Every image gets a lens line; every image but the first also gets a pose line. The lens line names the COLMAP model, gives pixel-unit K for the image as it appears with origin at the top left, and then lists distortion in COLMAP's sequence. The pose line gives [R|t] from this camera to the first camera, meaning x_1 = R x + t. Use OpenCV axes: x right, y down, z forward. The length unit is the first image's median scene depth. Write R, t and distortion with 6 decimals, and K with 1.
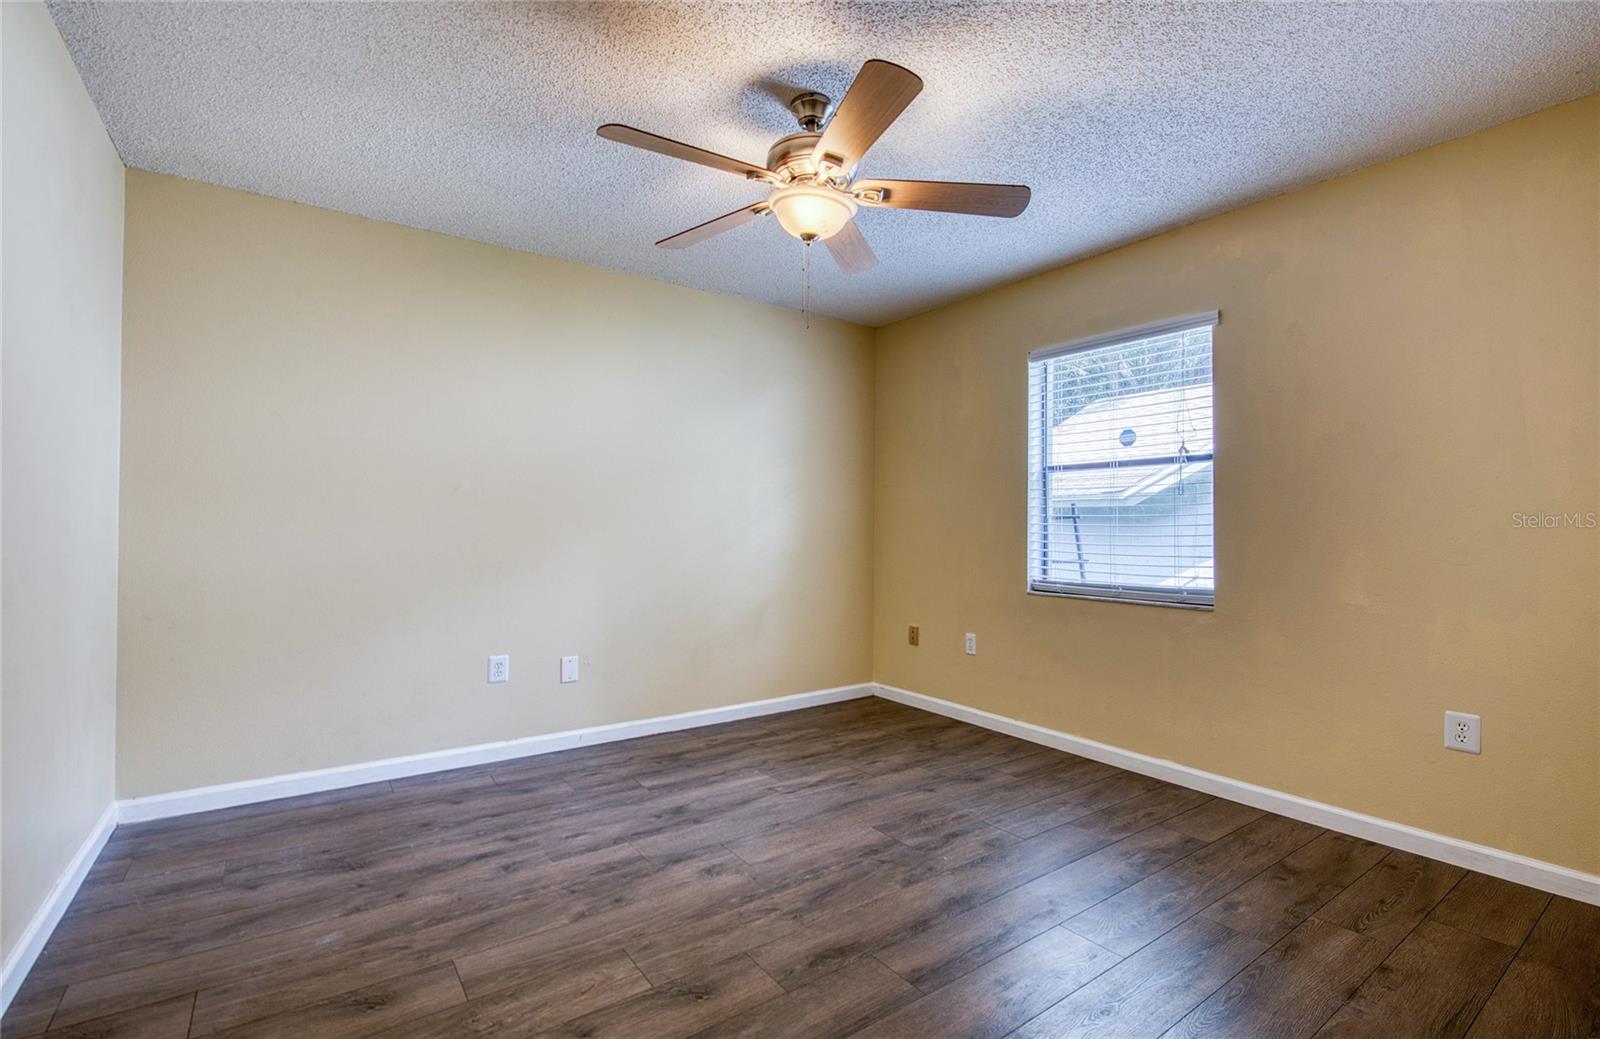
lens RADIAL K [[695.7, 0, 797.1], [0, 695.7, 522.2], [0, 0, 1]] dist [-0.006943, -0.005318]
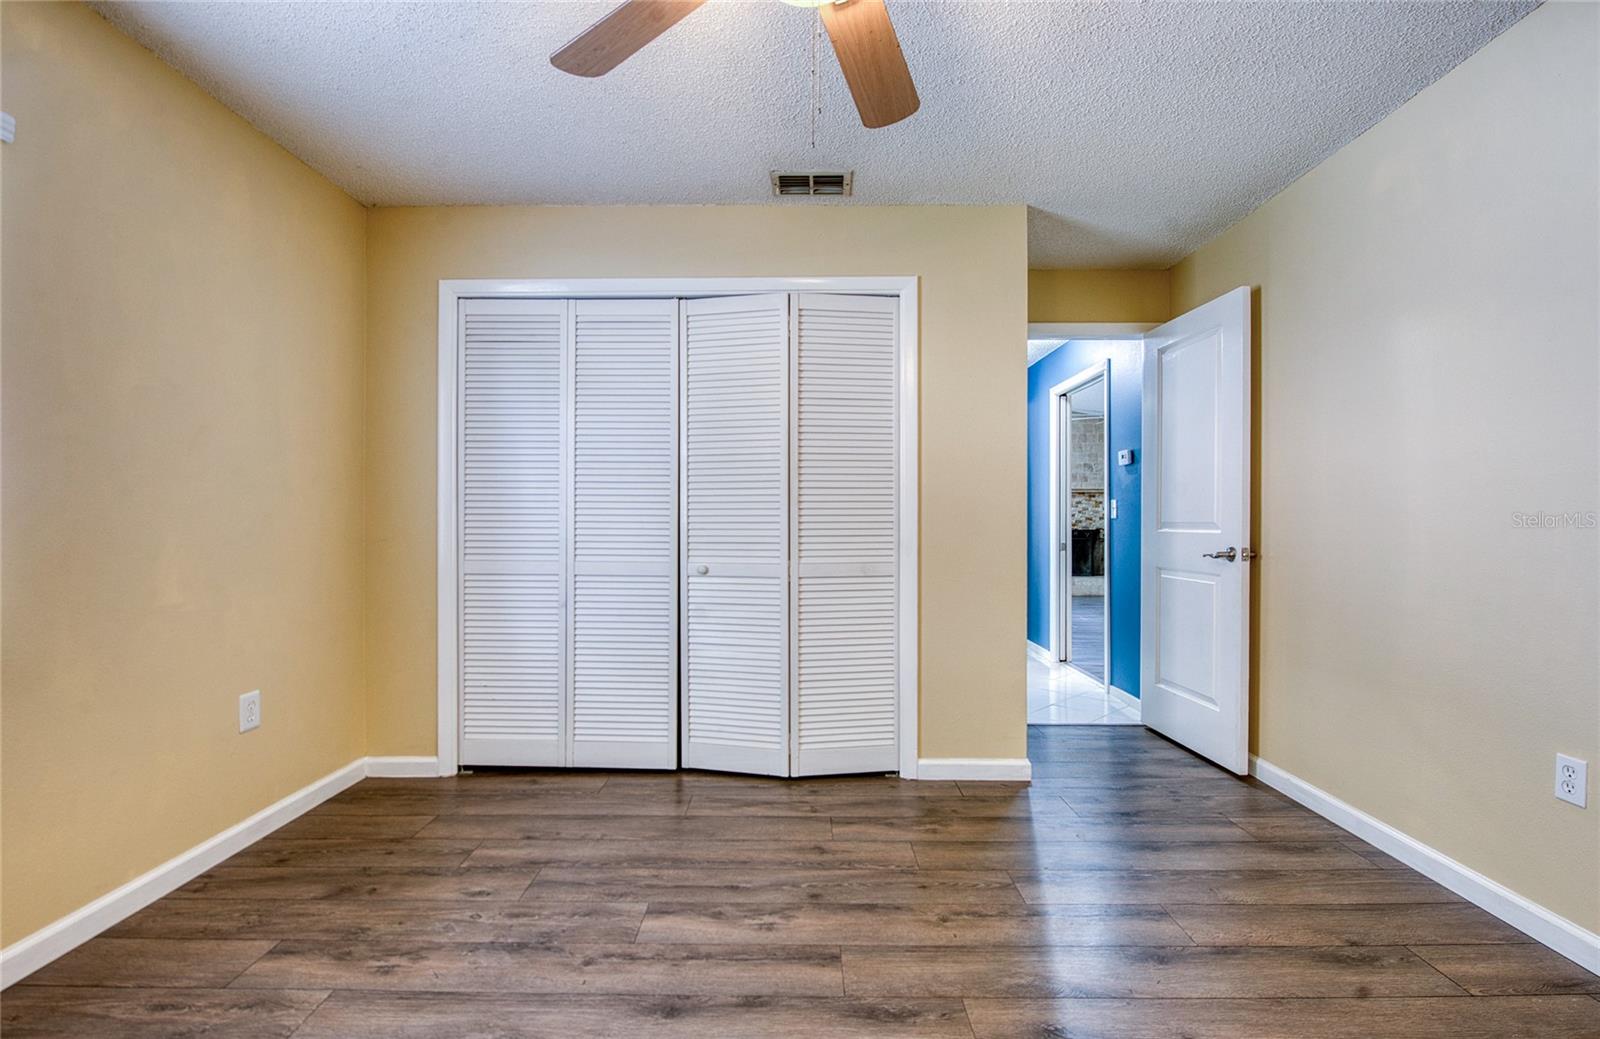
lens RADIAL K [[695.7, 0, 797.1], [0, 695.7, 522.2], [0, 0, 1]] dist [-0.006943, -0.005318]
pose [[-0.800102, -0.006196, 0.599832, -0.292906], [-0.011125, 0.999928, -0.004510, 0.027965], [-0.599760, -0.010281, -0.800114, 1.402579]]
